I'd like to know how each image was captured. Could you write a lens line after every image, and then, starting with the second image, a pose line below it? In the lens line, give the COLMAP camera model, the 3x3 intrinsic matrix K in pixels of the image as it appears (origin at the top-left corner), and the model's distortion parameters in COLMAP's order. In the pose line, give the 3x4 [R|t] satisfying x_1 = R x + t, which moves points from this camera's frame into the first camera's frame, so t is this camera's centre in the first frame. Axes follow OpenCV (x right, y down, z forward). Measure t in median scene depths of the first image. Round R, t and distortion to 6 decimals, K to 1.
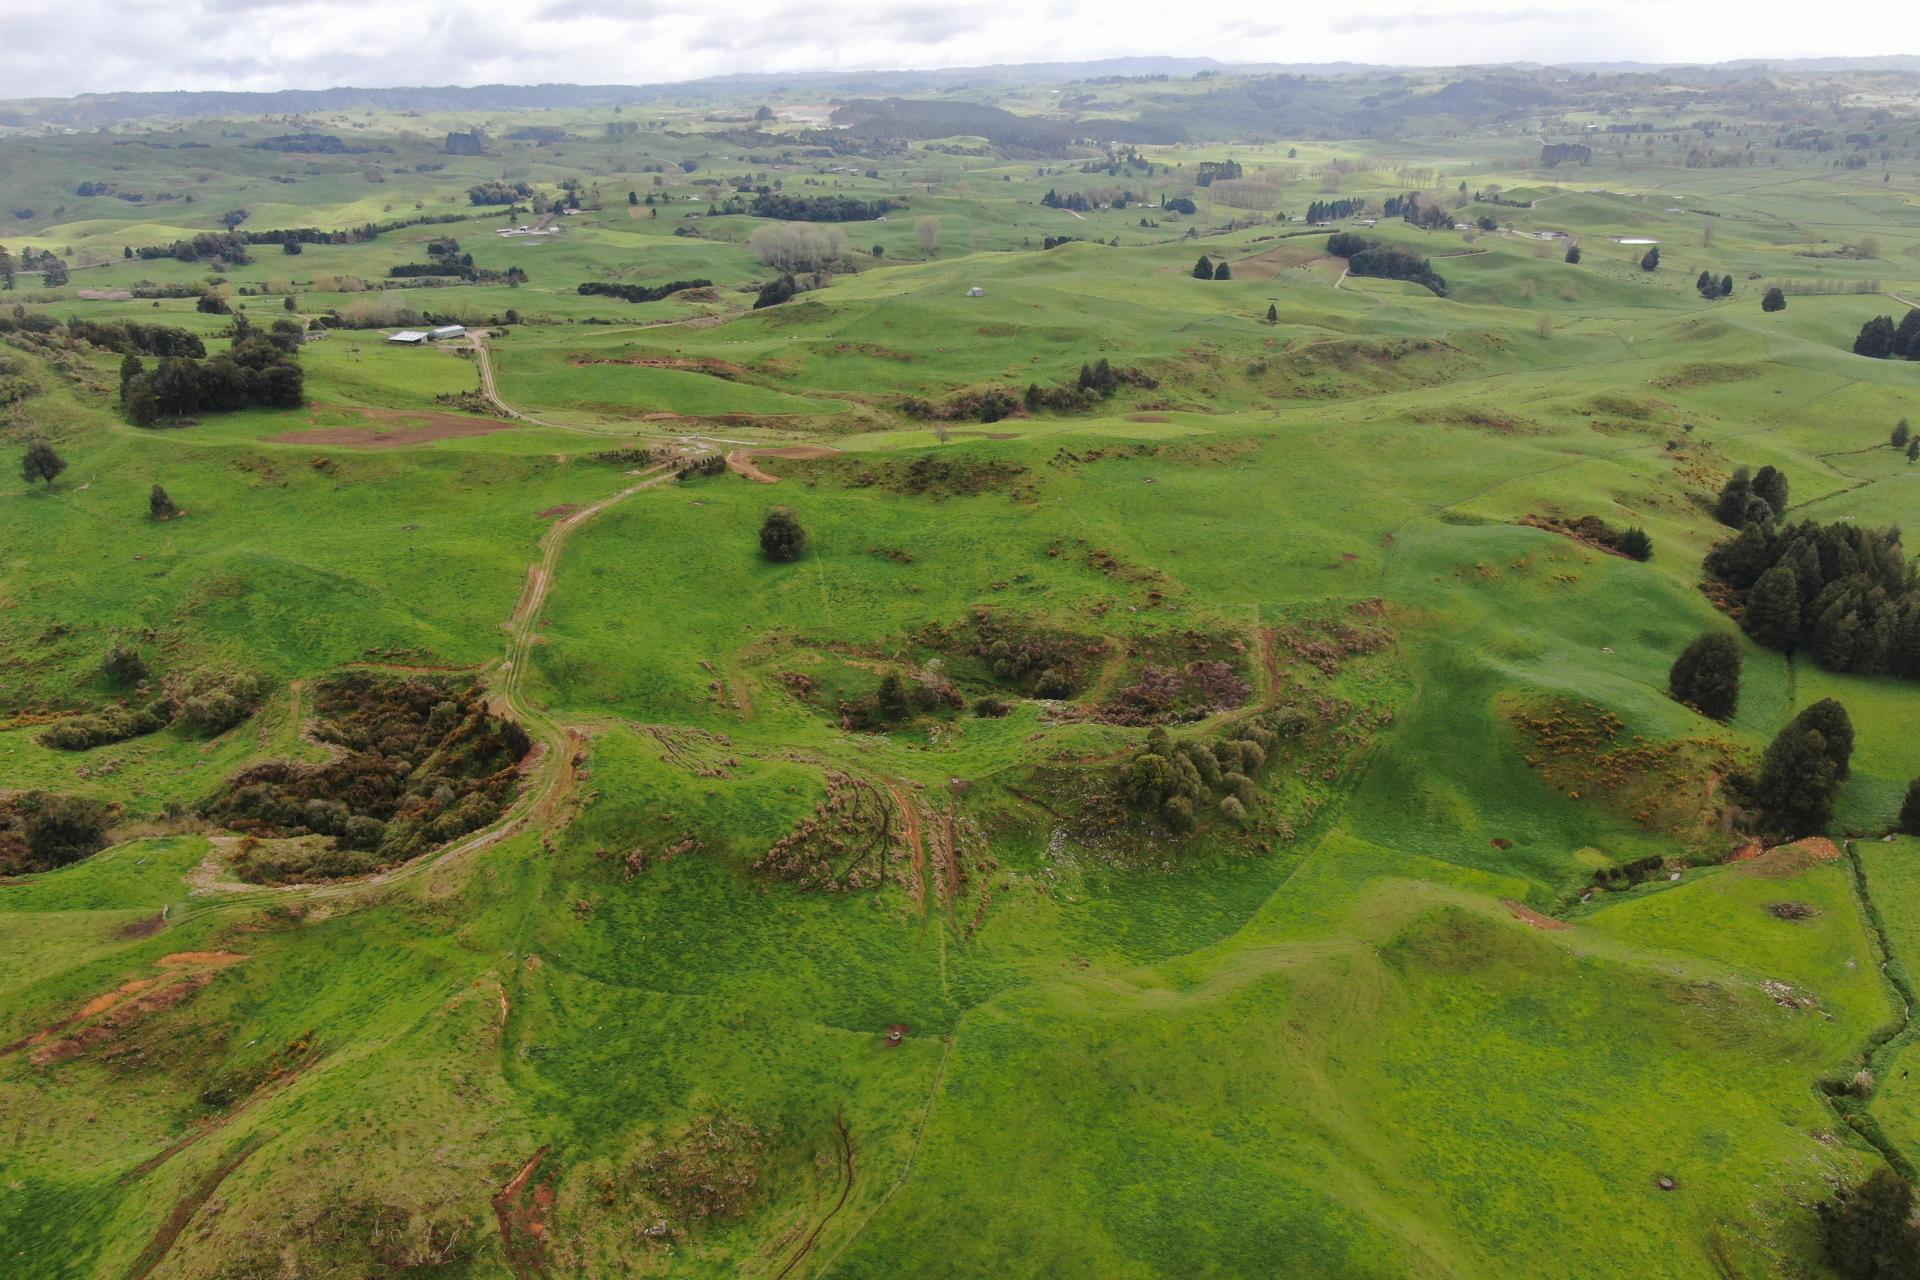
lens RADIAL K [[1406.7, 0, 967.8], [0, 1406.7, 622.4], [0, 0, 1]] dist [-0.012743, 0.009022]
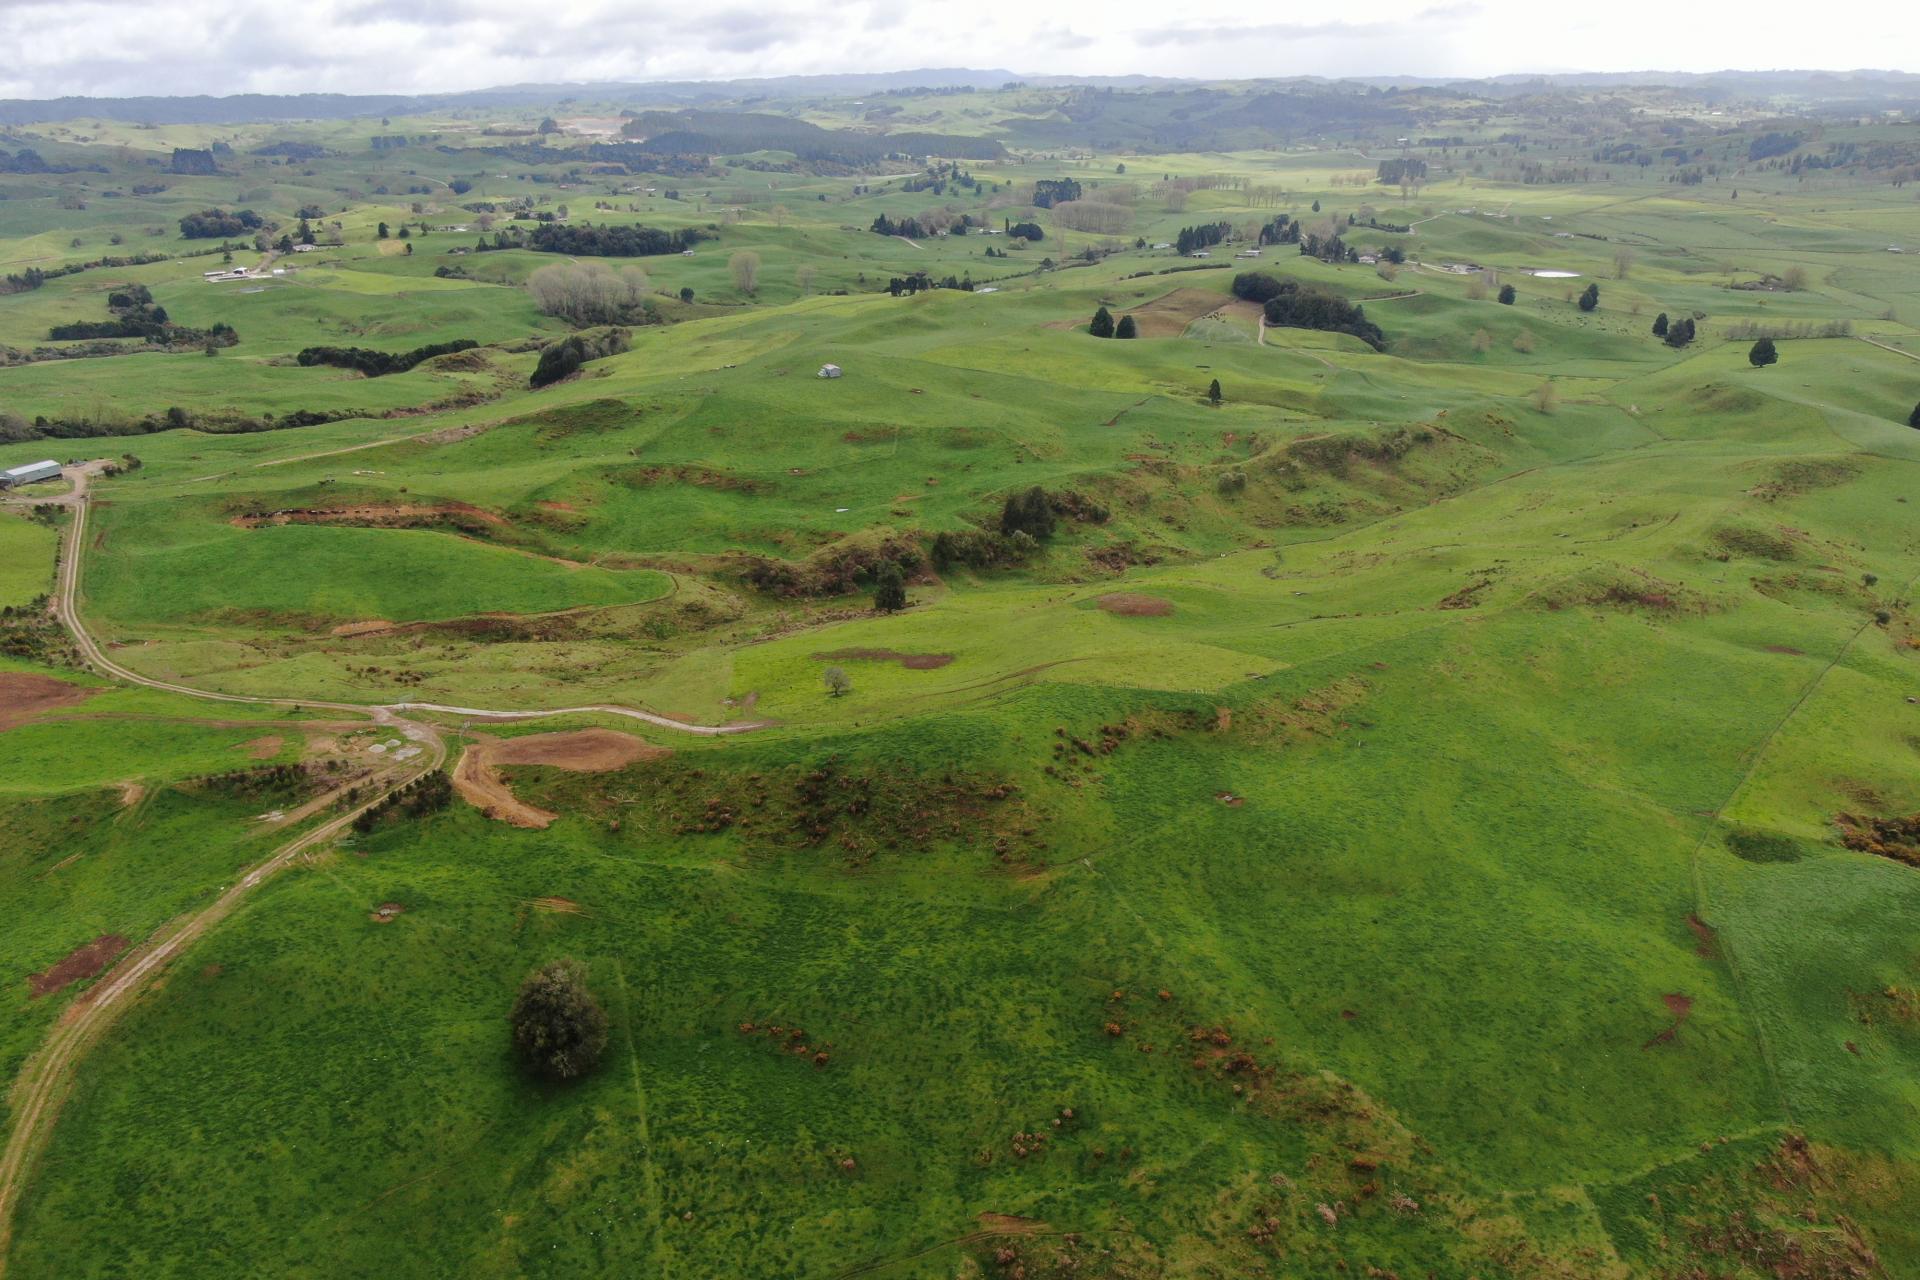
lens RADIAL K [[1406.7, 0, 959.8], [0, 1406.7, 638.3], [0, 0, 1]] dist [-0.012743, 0.009022]
pose [[0.991475, -0.043002, 0.122999, -0.038714], [0.042672, 0.999075, 0.005318, -0.152861], [-0.123114, -0.000024, 0.992393, 0.406187]]
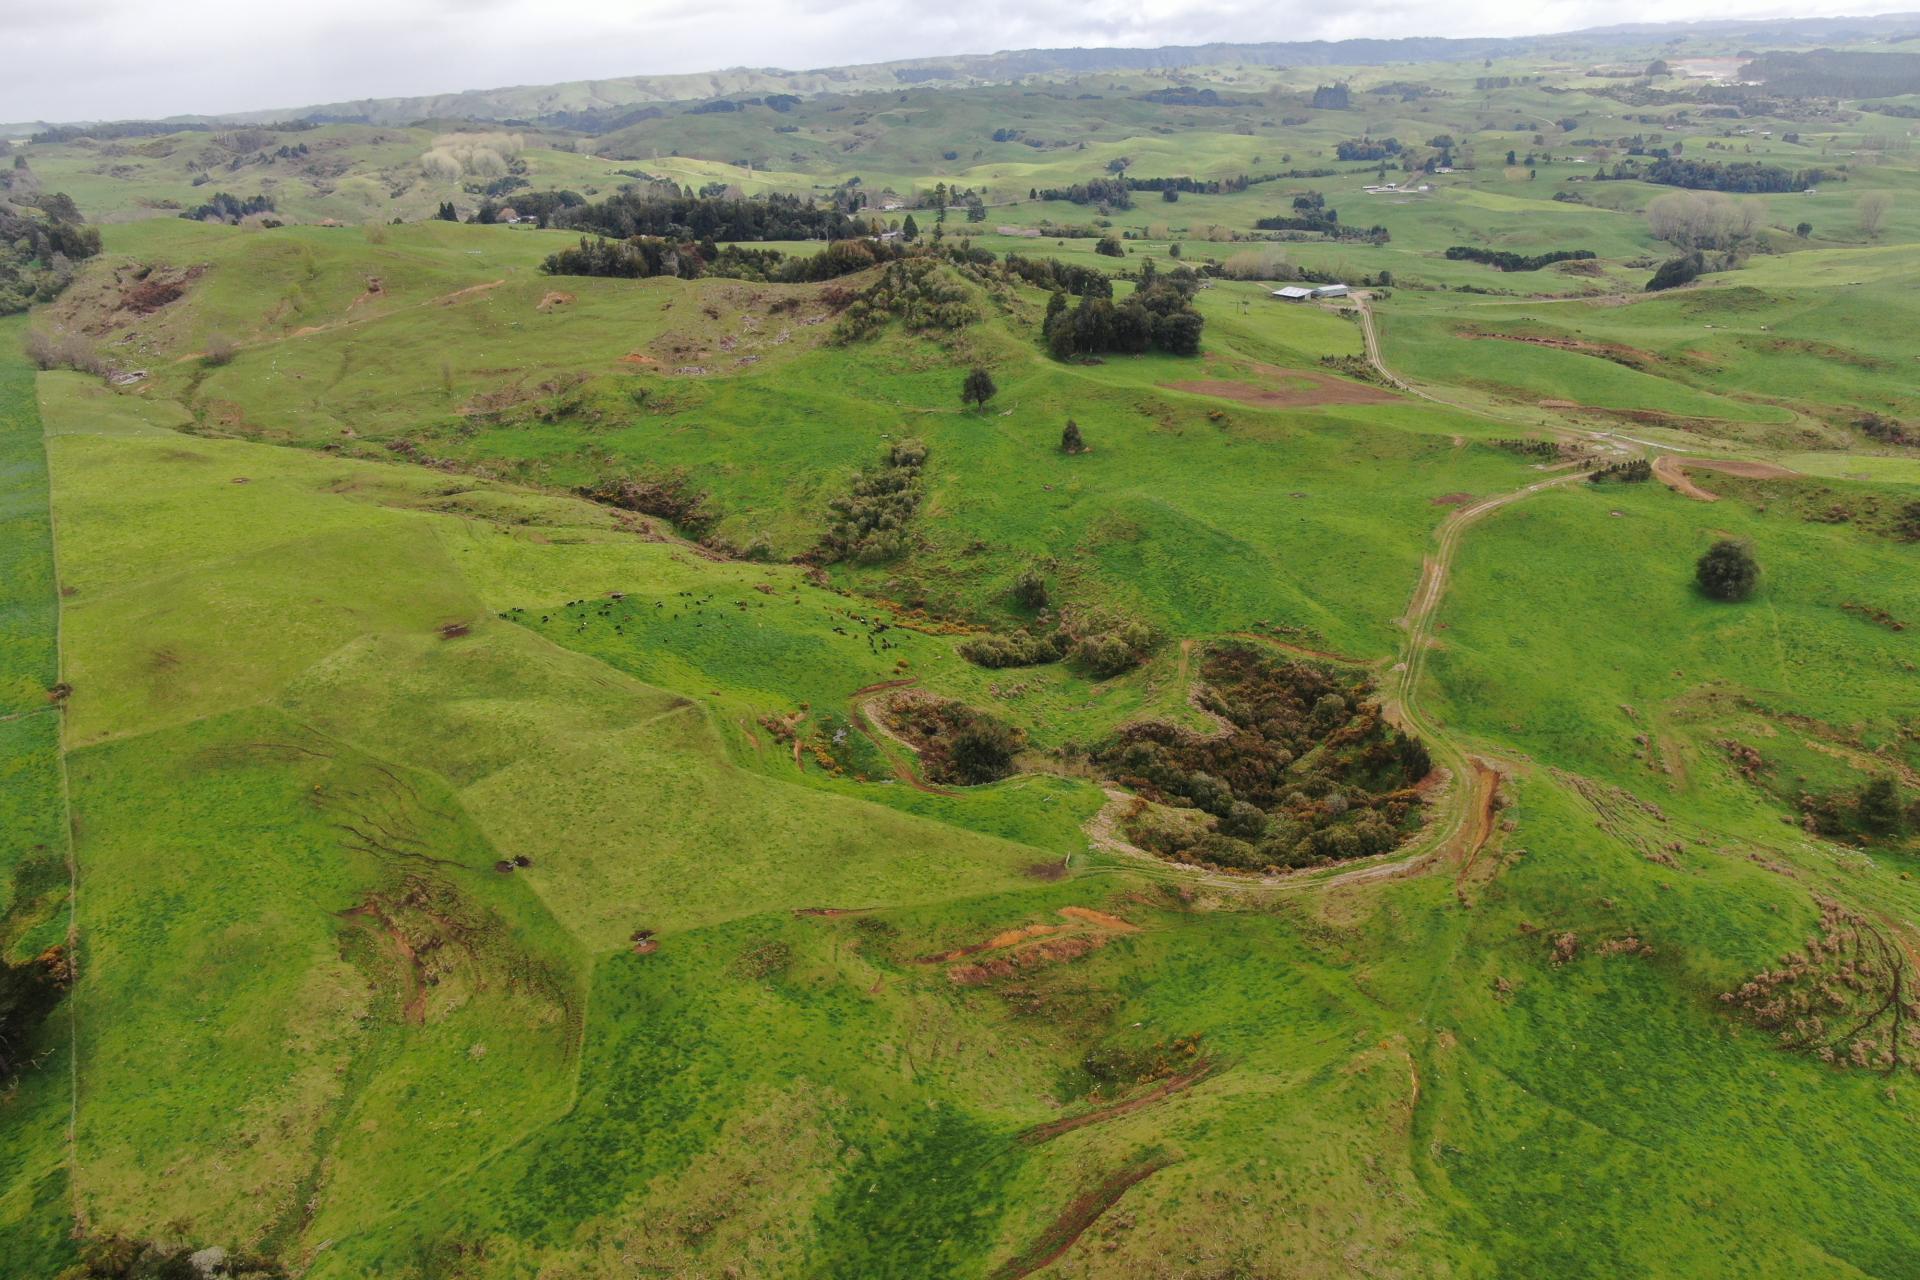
lens RADIAL K [[1406.7, 0, 963.6], [0, 1406.7, 644.6], [0, 0, 1]] dist [-0.012743, 0.009022]
pose [[0.849210, 0.196176, -0.490263, -0.080574], [-0.175482, 0.980507, 0.088384, -0.009708], [0.498045, 0.010976, 0.867082, 0.040523]]
